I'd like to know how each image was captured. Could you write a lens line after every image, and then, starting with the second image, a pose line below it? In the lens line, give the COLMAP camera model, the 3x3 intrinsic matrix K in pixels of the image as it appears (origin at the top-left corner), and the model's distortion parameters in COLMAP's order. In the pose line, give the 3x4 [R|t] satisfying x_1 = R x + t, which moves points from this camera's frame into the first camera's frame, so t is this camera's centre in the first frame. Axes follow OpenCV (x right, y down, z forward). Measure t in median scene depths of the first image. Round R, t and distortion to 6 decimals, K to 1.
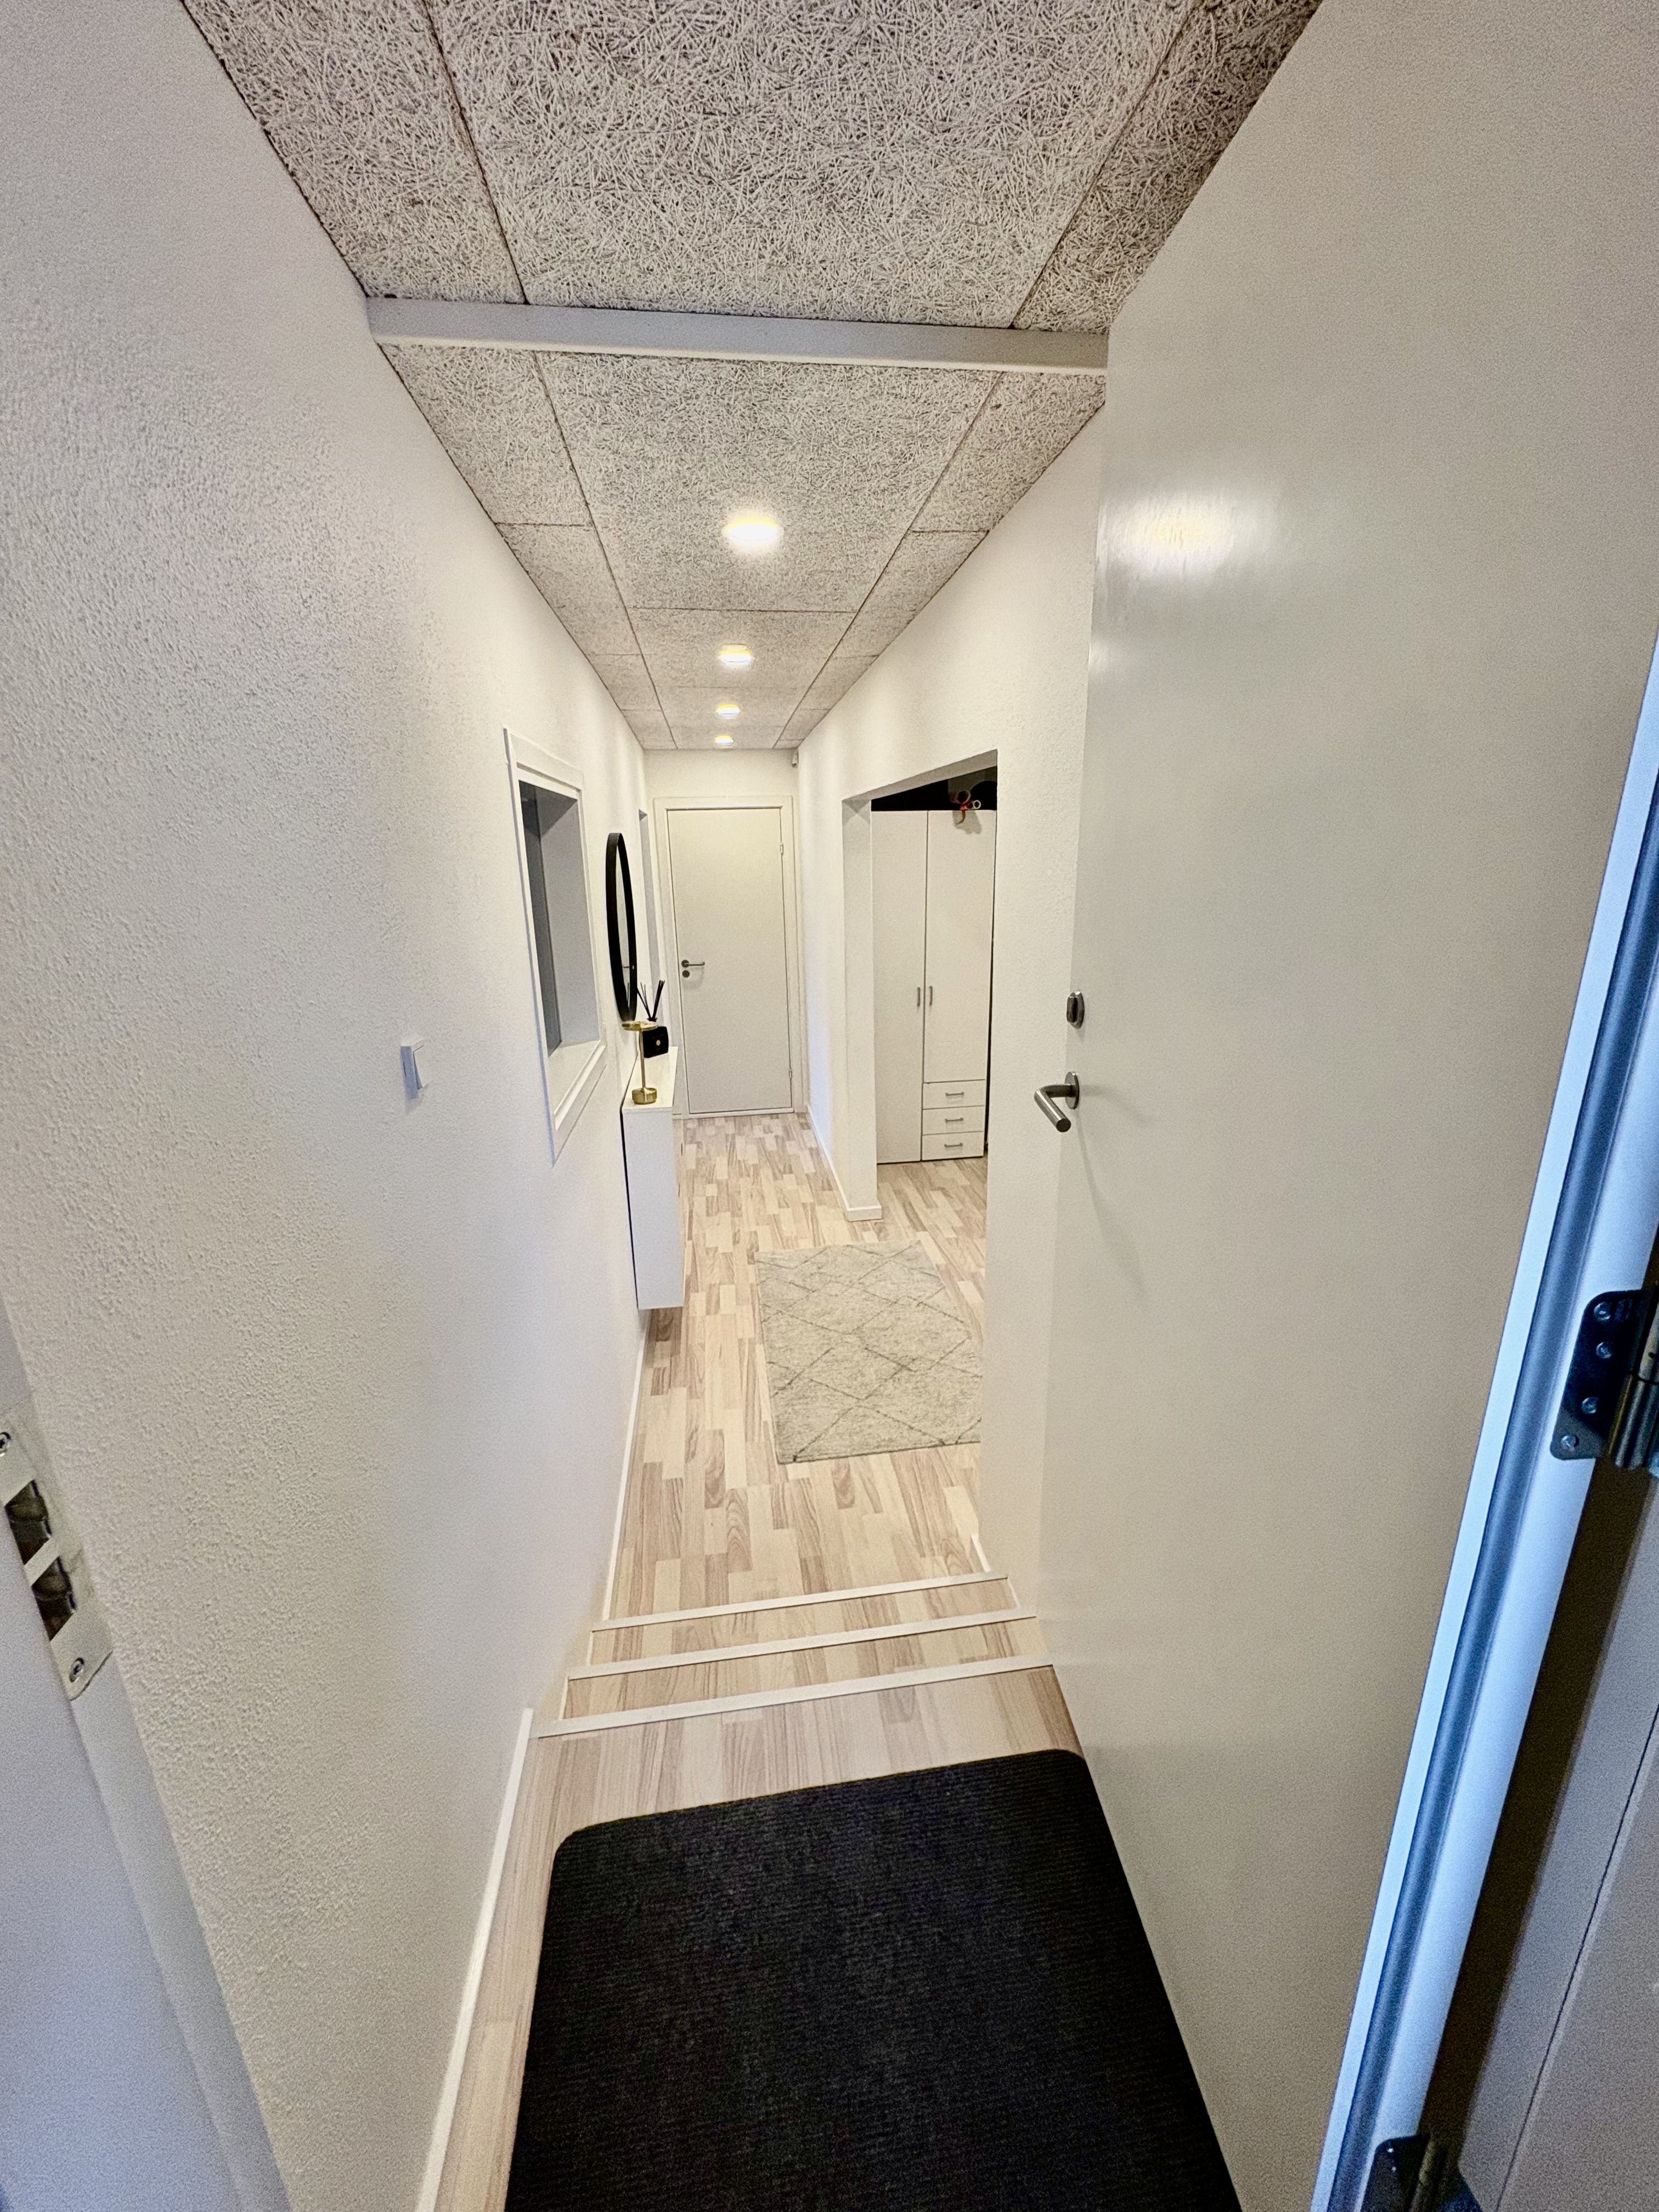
lens RADIAL K [[875.4, 0, 829.5], [0, 875.4, 1106.0], [0, 0, 1]] dist [-0.003172, -0.000284]
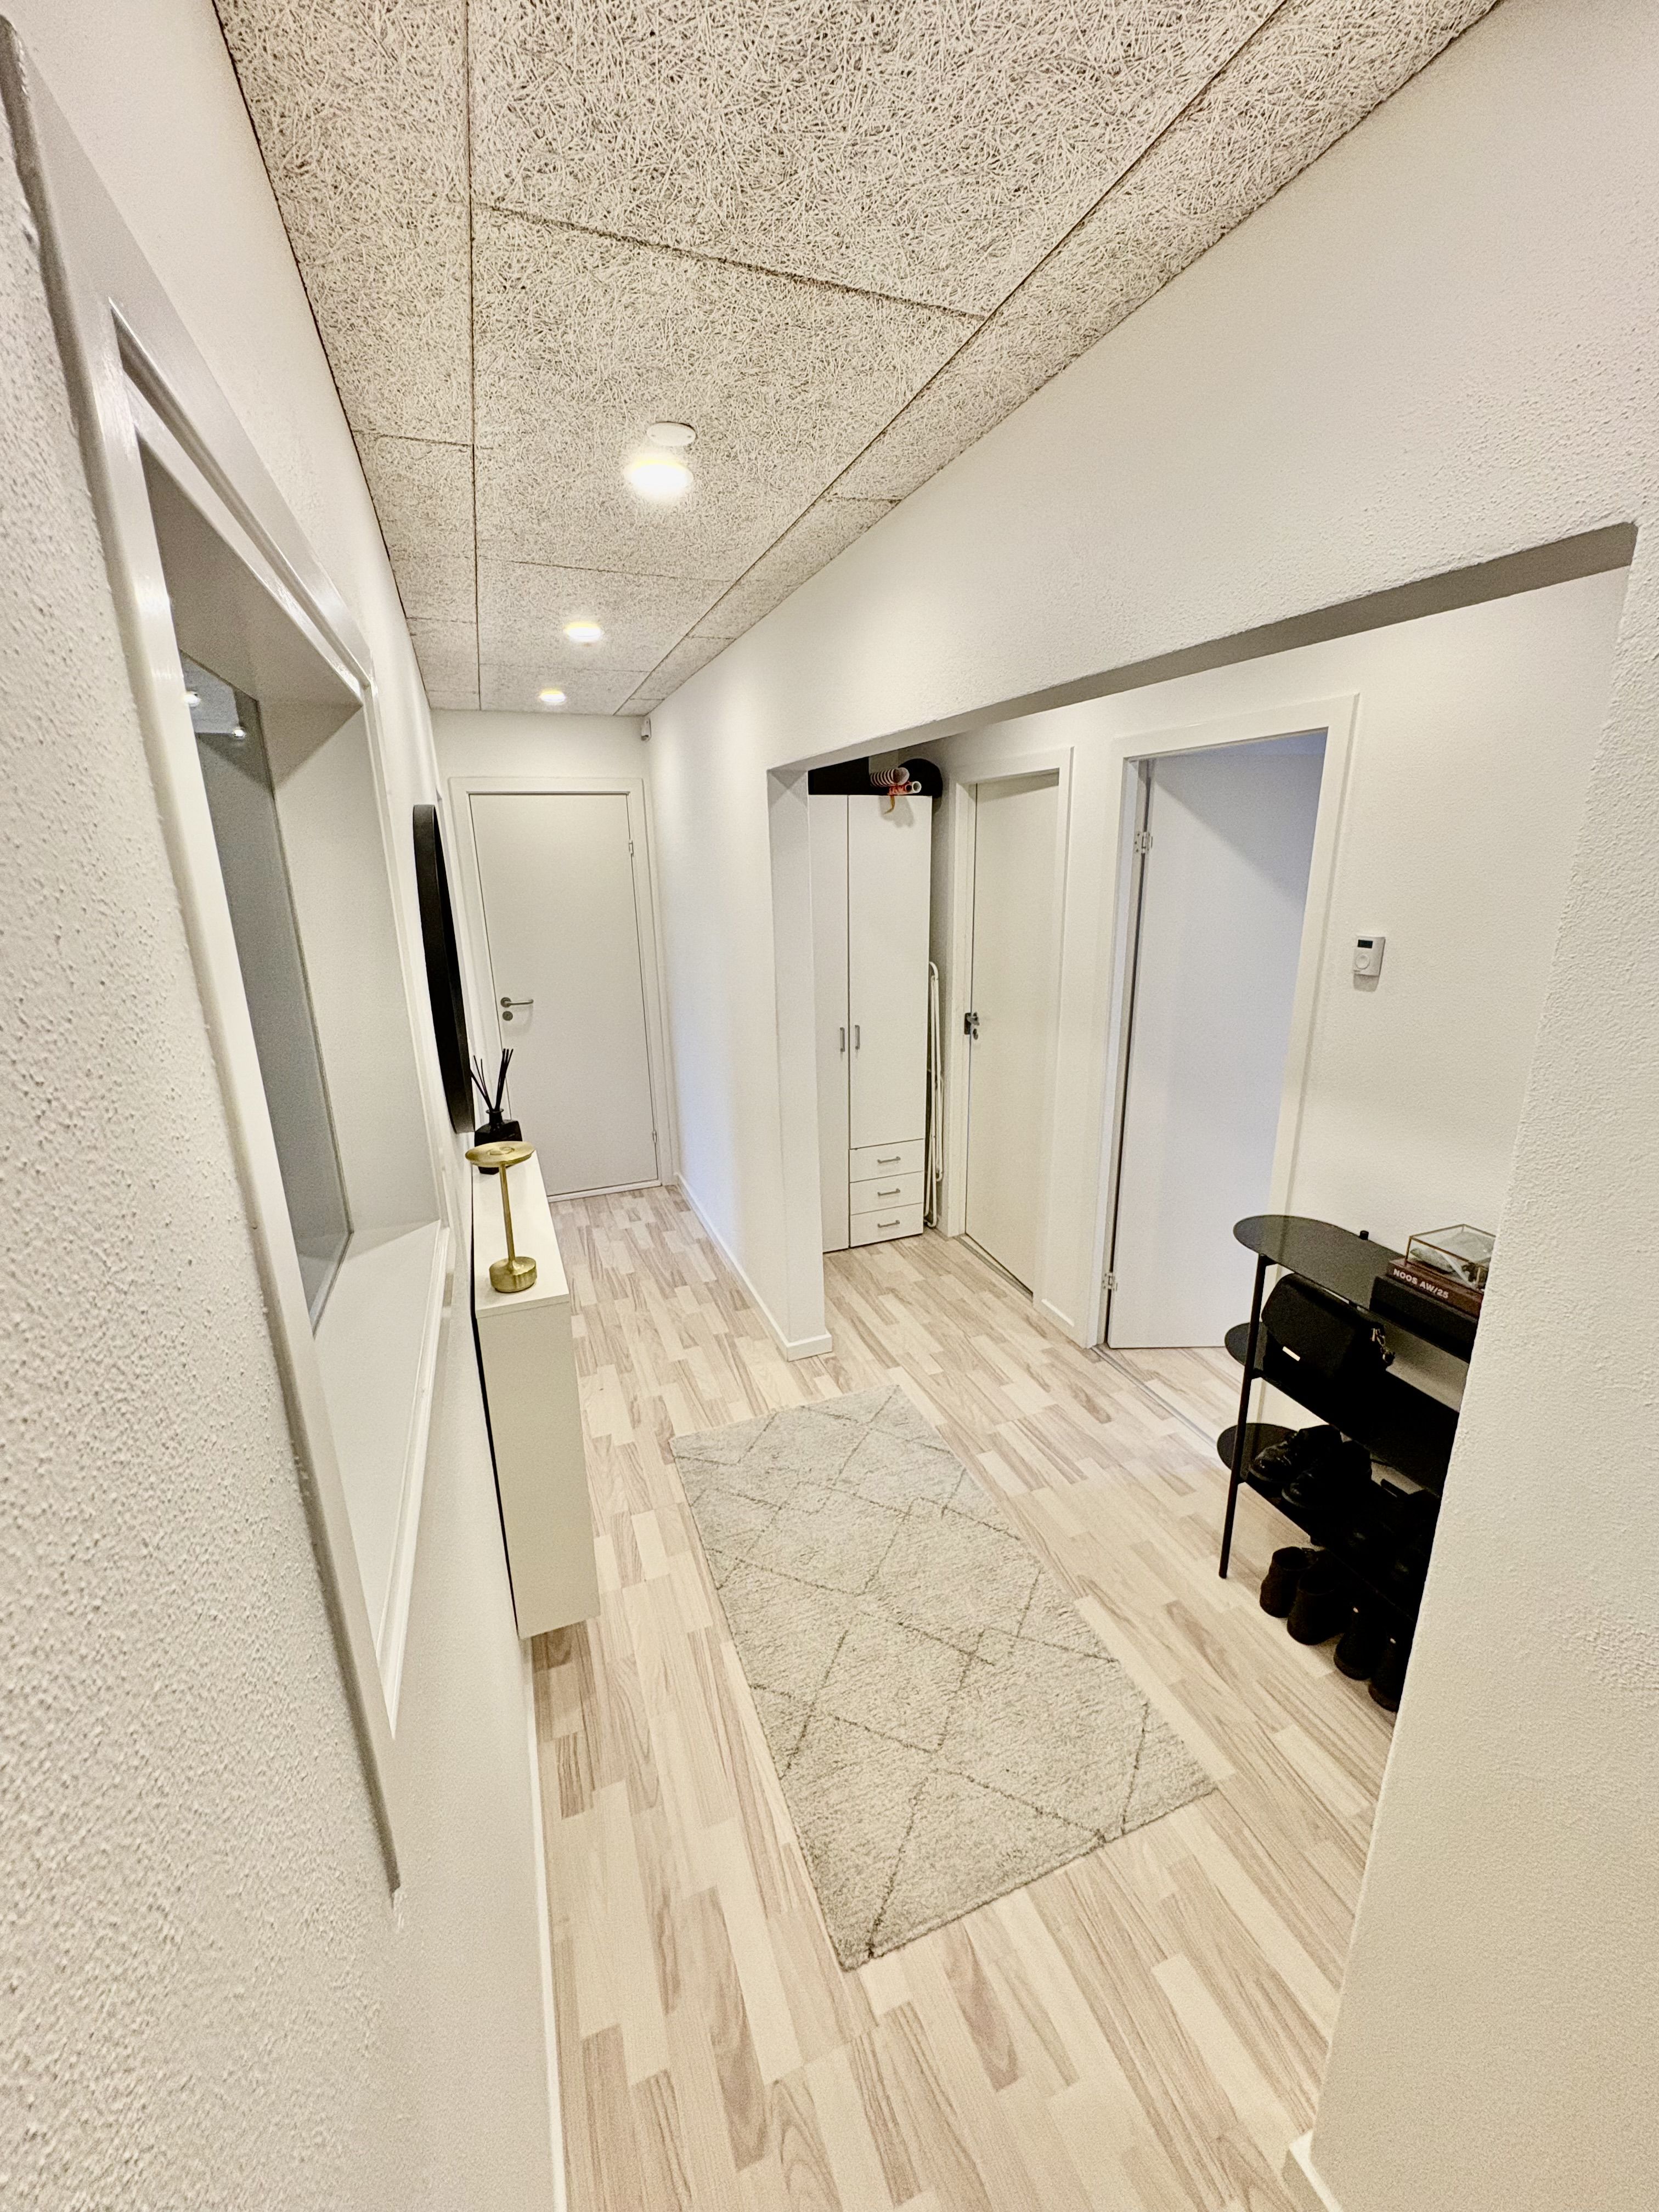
lens RADIAL K [[875.4, 0, 829.5], [0, 875.4, 1106.0], [0, 0, 1]] dist [-0.003172, -0.000284]
pose [[0.972106, -0.062931, 0.225943, -0.095760], [0.065243, 0.997866, -0.002770, -0.074108], [-0.225287, 0.017434, 0.974137, 0.292766]]
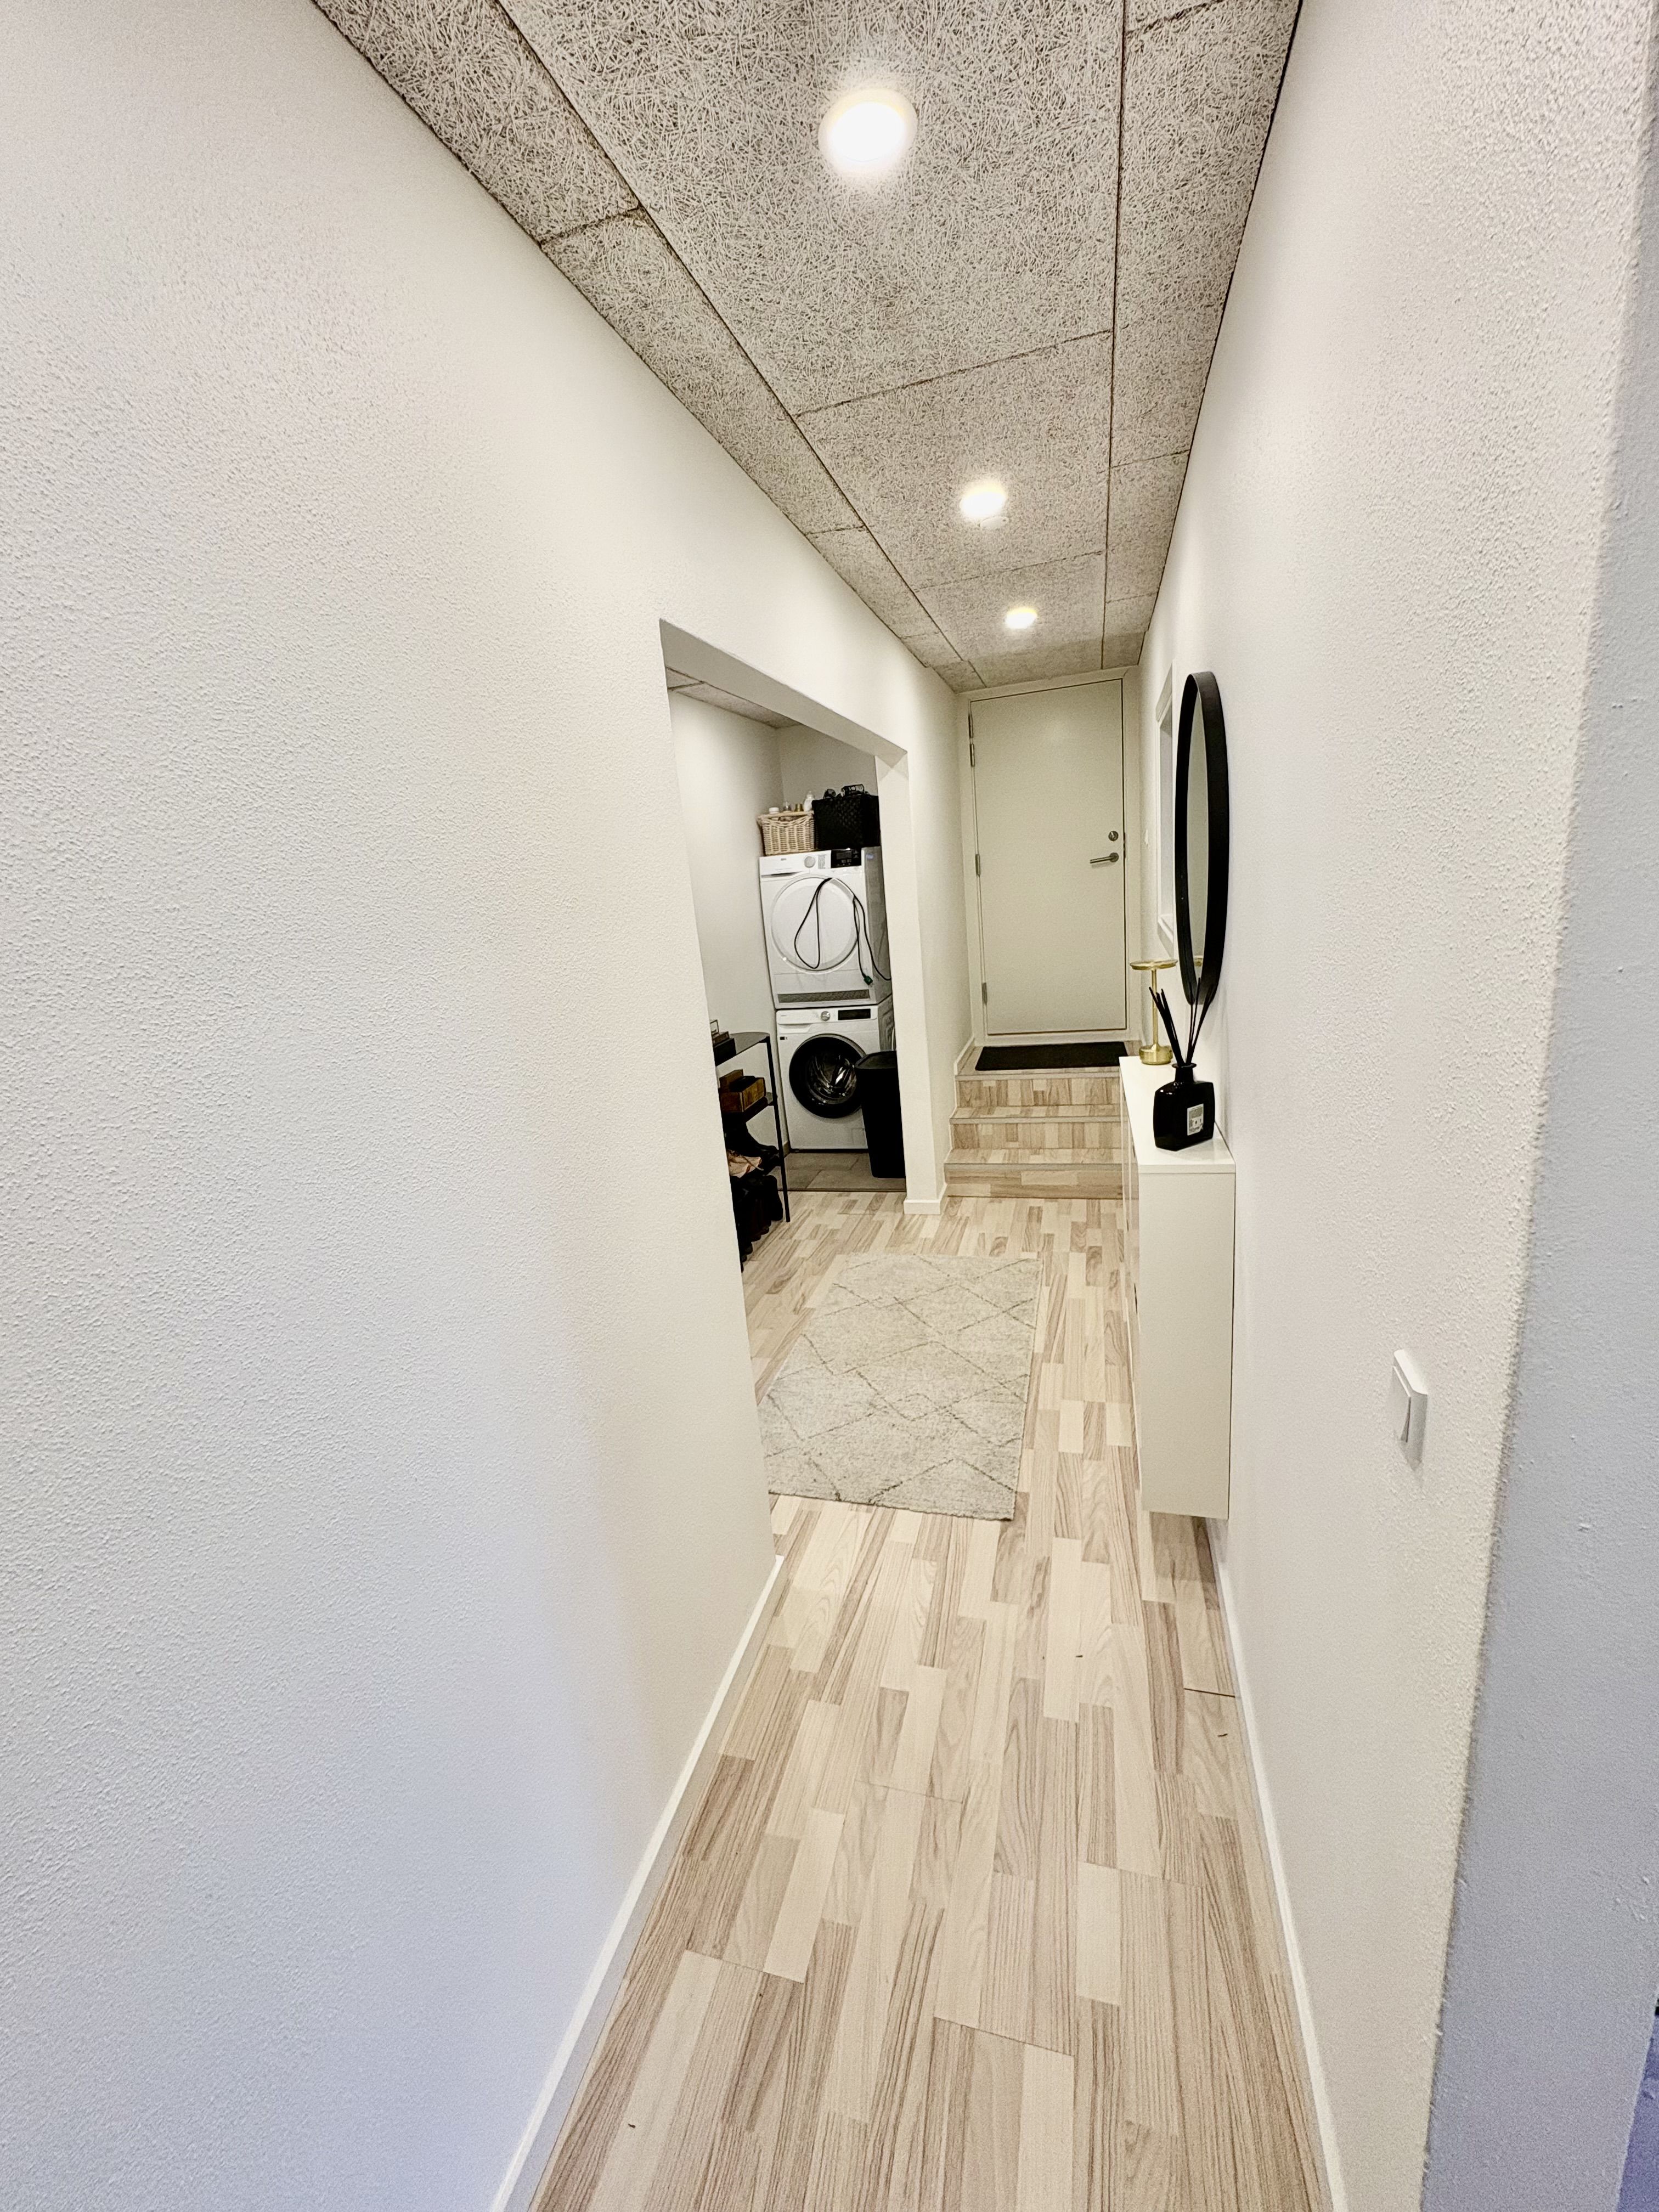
lens RADIAL K [[875.4, 0, 829.5], [0, 875.4, 1106.0], [0, 0, 1]] dist [-0.003172, -0.000284]
pose [[-0.909054, 0.003126, 0.416666, -0.192741], [0.225383, 0.844749, 0.485388, -0.296981], [-0.350461, 0.535153, -0.768627, 1.227085]]
